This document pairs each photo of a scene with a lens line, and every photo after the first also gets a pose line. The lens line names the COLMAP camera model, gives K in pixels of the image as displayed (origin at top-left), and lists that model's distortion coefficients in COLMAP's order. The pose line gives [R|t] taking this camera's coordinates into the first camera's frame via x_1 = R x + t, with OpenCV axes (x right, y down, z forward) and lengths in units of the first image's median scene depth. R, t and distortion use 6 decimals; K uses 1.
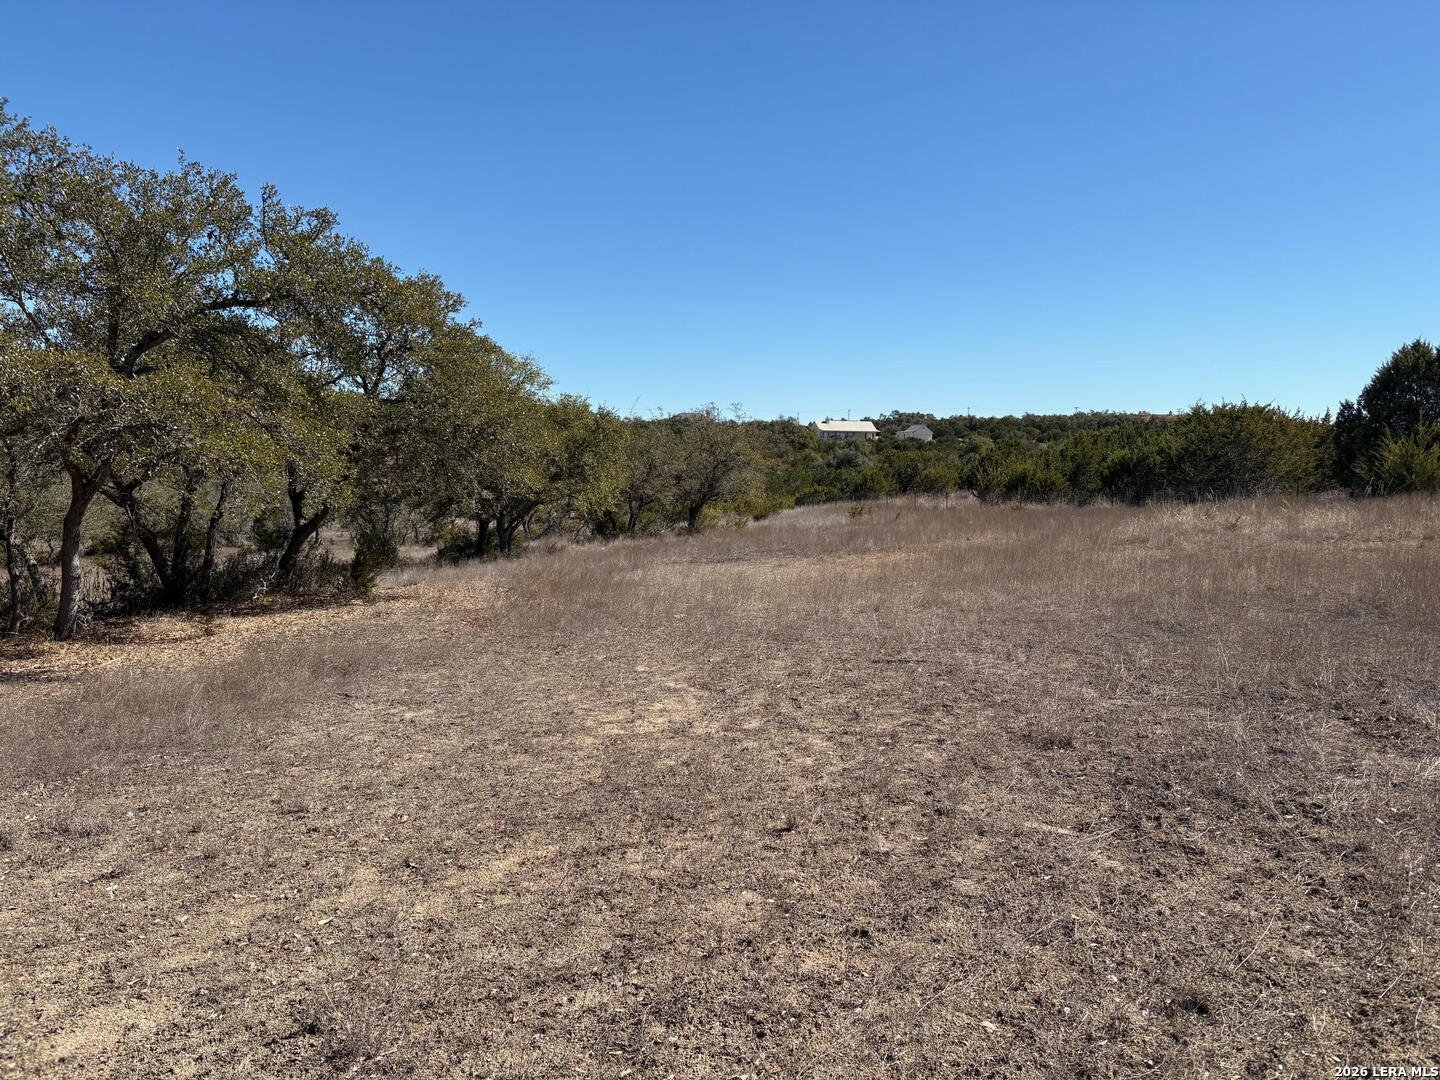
lens RADIAL K [[1085.3, 0, 720.0], [0, 1085.3, 540.0], [0, 0, 1]] dist [0.003288, 0.001414]
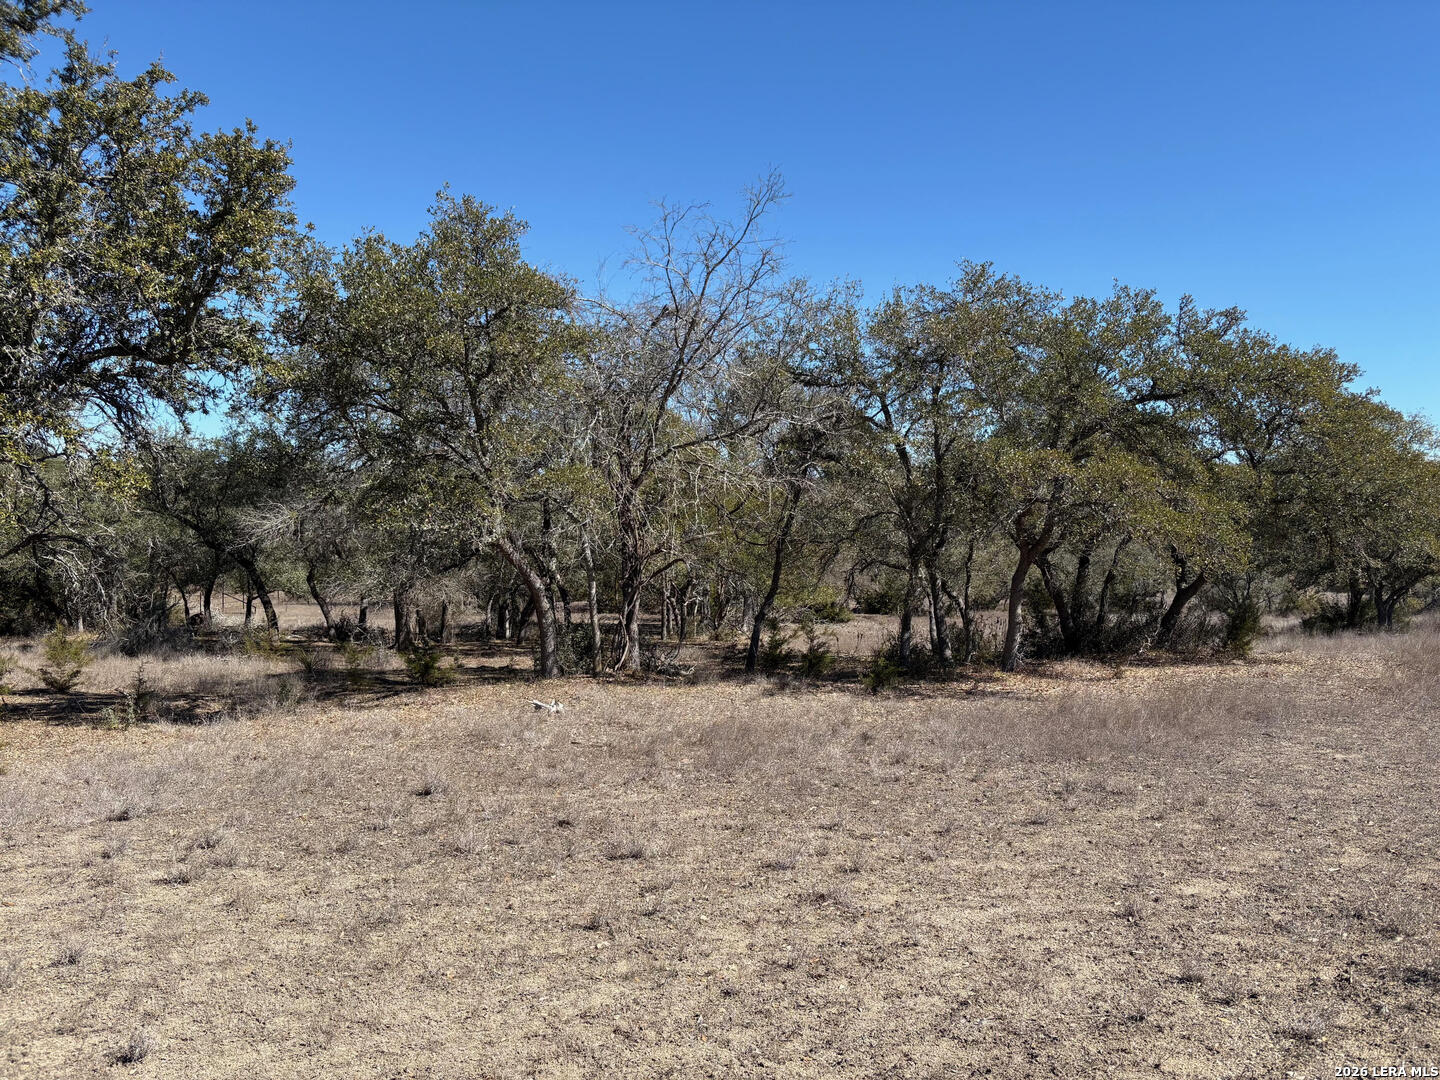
lens RADIAL K [[1085.3, 0, 720.0], [0, 1085.3, 540.0], [0, 0, 1]] dist [0.003288, 0.001414]
pose [[0.745569, 0.003380, -0.666419, -0.006655], [-0.043789, 0.998075, -0.043927, 0.007162], [0.664988, 0.061932, 0.744282, -0.142083]]
